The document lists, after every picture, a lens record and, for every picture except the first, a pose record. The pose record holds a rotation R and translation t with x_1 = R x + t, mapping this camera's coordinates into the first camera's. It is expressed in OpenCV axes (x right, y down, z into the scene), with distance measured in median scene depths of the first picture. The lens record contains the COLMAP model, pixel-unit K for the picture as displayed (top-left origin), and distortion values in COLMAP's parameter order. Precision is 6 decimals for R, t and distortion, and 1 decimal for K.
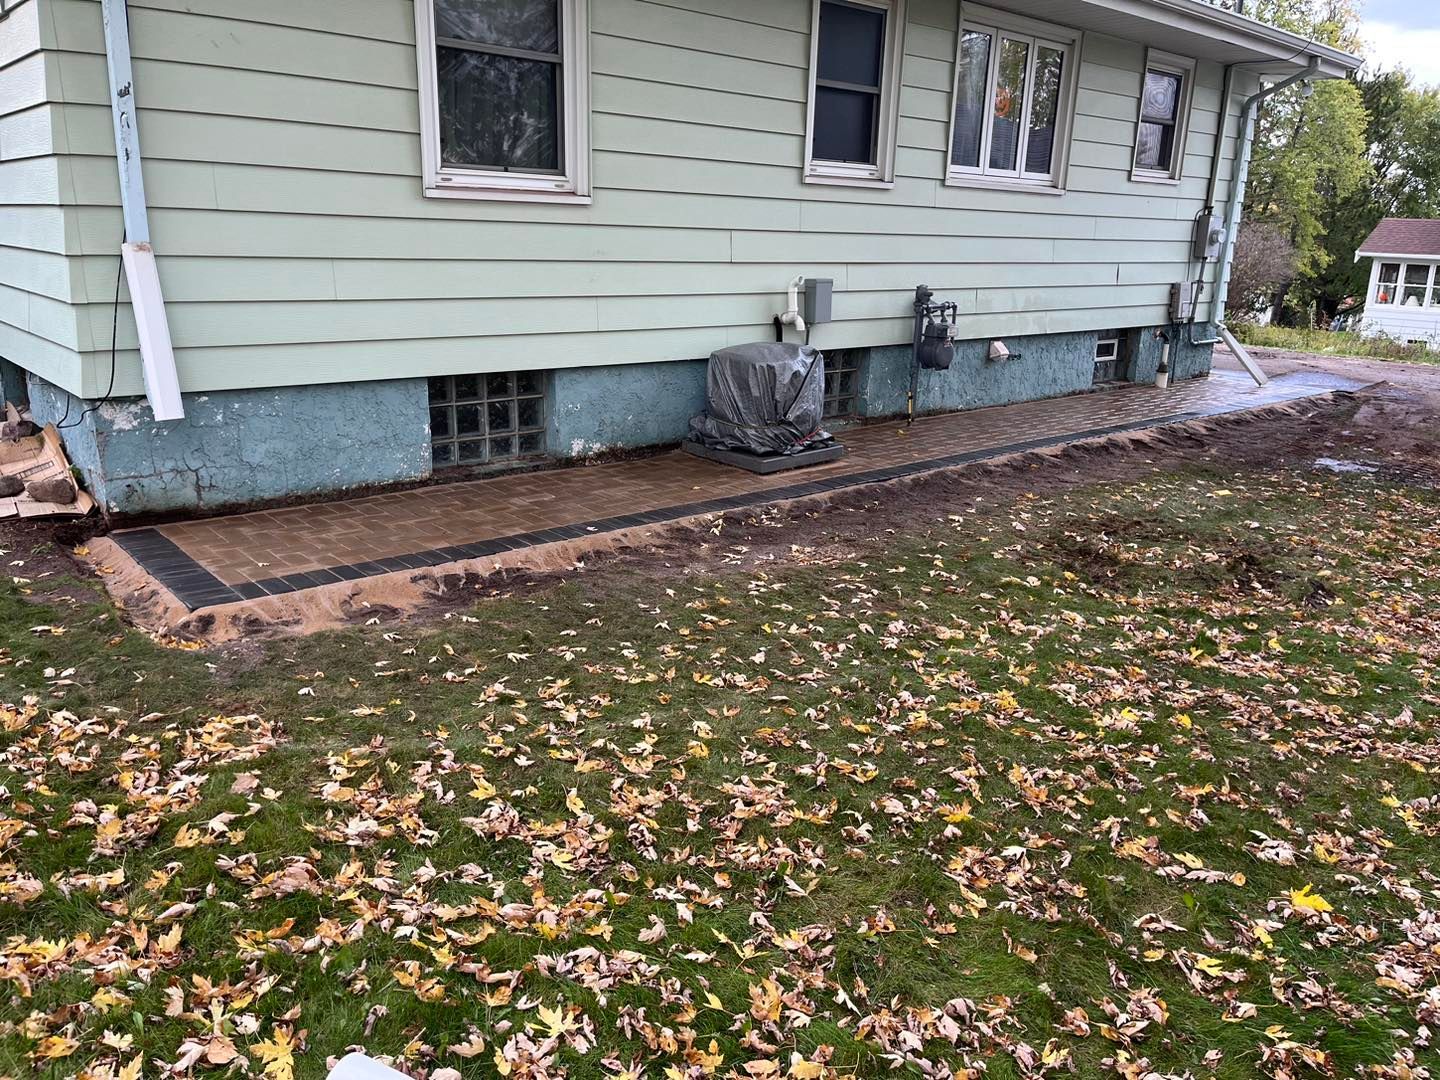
lens RADIAL K [[1083.9, 0, 720.0], [0, 1083.9, 540.0], [0, 0, 1]] dist [0.041384, -0.038710]
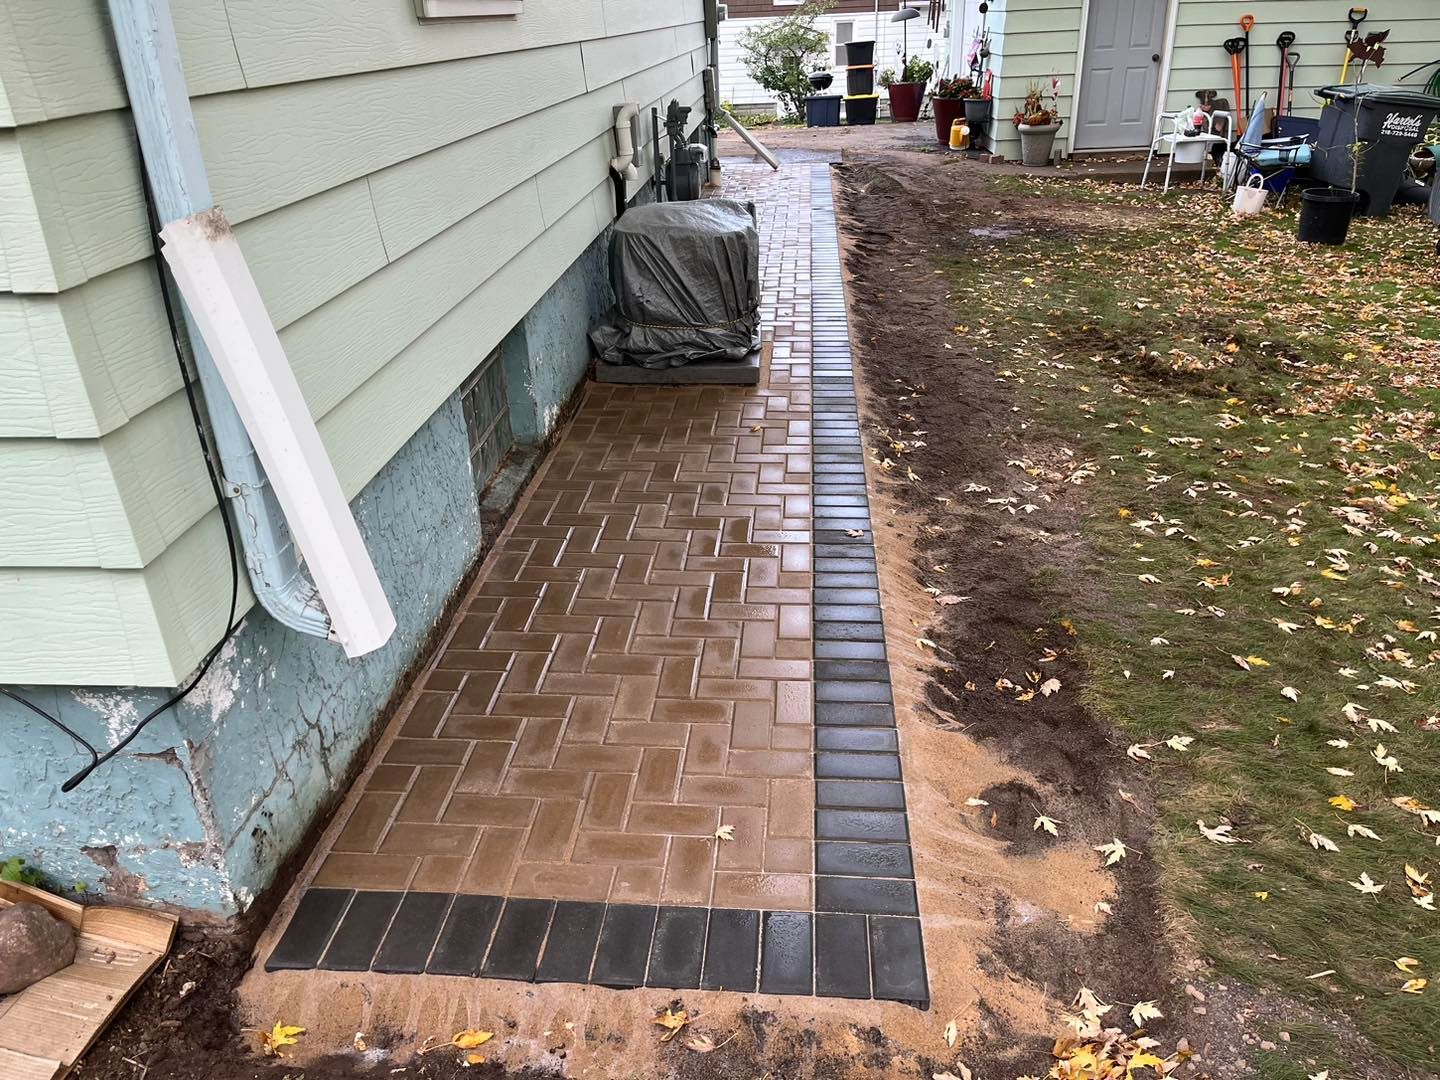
lens RADIAL K [[1083.9, 0, 720.0], [0, 1083.9, 540.0], [0, 0, 1]] dist [0.041384, -0.038710]
pose [[0.720749, -0.350554, 0.598024, -0.524675], [0.242468, 0.935701, 0.256268, -0.178576], [-0.649408, -0.039703, 0.759403, 0.501408]]
